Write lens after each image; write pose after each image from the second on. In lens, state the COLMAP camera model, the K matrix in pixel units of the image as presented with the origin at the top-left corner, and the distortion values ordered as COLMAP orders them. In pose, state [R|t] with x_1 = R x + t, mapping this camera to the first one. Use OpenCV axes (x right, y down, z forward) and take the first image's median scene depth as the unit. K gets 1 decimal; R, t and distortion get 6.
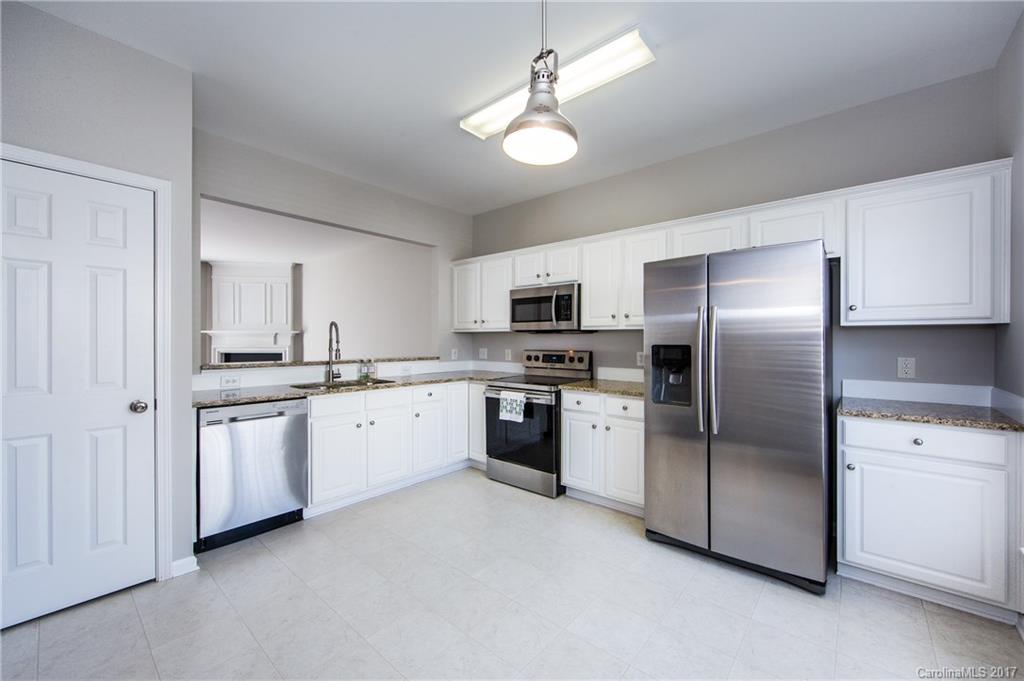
lens RADIAL K [[414.4, 0, 516.7], [0, 414.4, 341.3], [0, 0, 1]] dist [0.002217, -0.000558]
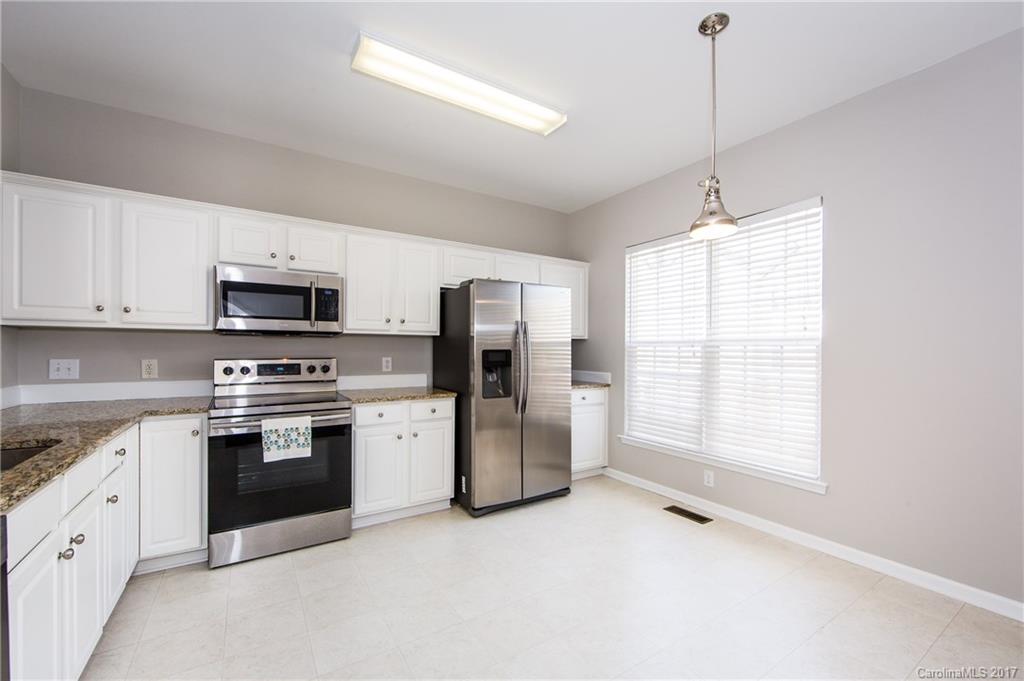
lens RADIAL K [[414.4, 0, 517.0], [0, 414.4, 345.6], [0, 0, 1]] dist [0.002217, -0.000558]
pose [[0.277440, 0.003392, 0.960737, -0.572241], [-0.004034, 0.999989, -0.002366, -0.000885], [-0.960735, -0.003219, 0.277450, 0.425340]]
